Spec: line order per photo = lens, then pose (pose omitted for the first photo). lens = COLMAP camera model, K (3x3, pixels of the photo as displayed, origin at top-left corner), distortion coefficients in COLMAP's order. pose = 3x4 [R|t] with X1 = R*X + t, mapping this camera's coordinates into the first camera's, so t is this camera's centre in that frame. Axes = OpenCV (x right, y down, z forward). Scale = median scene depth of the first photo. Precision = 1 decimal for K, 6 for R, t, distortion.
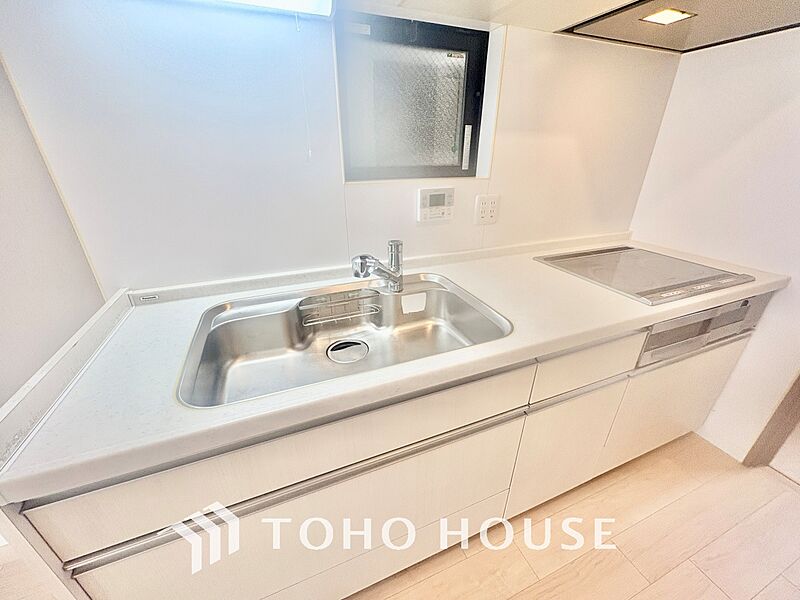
lens RADIAL K [[317.5, 0, 400.0], [0, 317.5, 300.0], [0, 0, 1]] dist [0.000224, -0.000053]
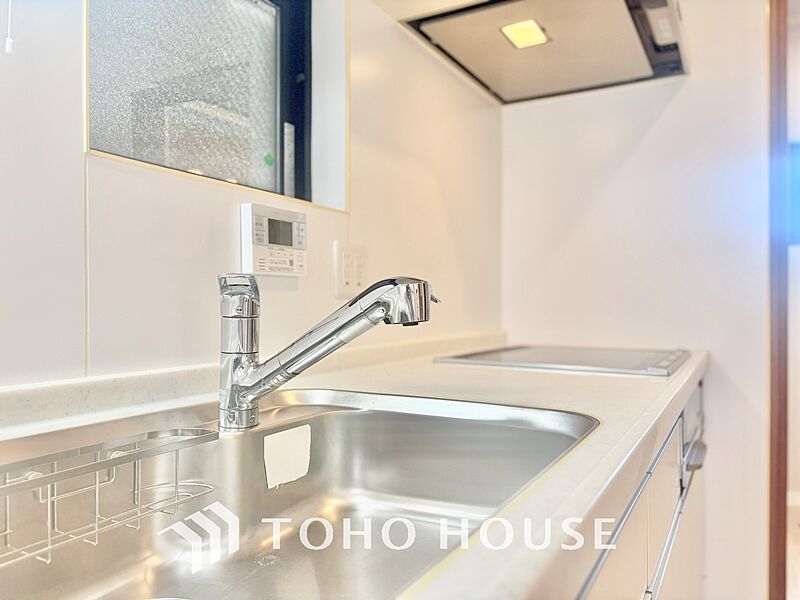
lens RADIAL K [[604.2, 0, 400.0], [0, 604.2, 300.0], [0, 0, 1]] dist [0.033883, -0.000925]
pose [[0.781905, 0.003160, 0.623389, -0.291562], [0.257268, 0.909225, -0.327296, 0.105228], [-0.567835, 0.416293, 0.710115, 0.317192]]
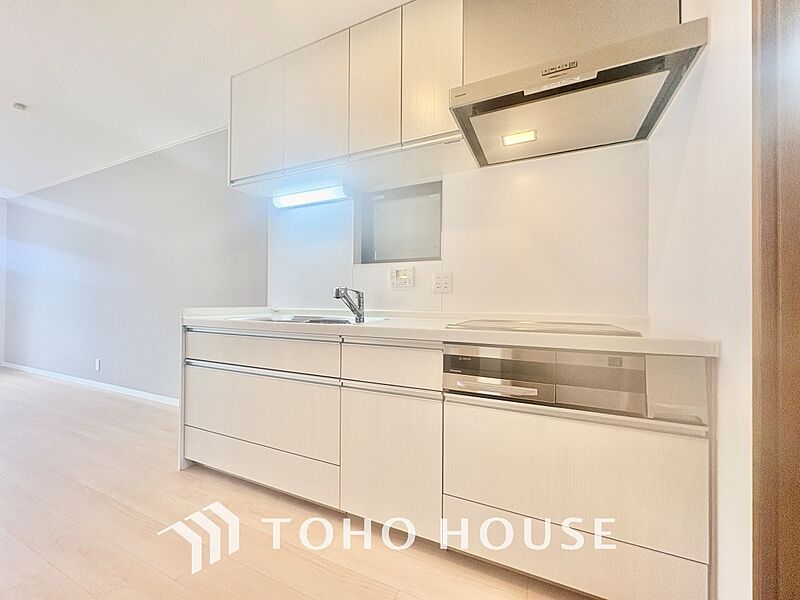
lens RADIAL K [[318.7, 0, 400.0], [0, 318.7, 300.0], [0, 0, 1]] dist [-0.001301, 0.000242]
pose [[0.687079, 0.005344, -0.726564, 1.239209], [-0.307717, 0.908006, -0.284316, 0.244733], [0.658205, 0.418923, 0.625516, 0.074054]]
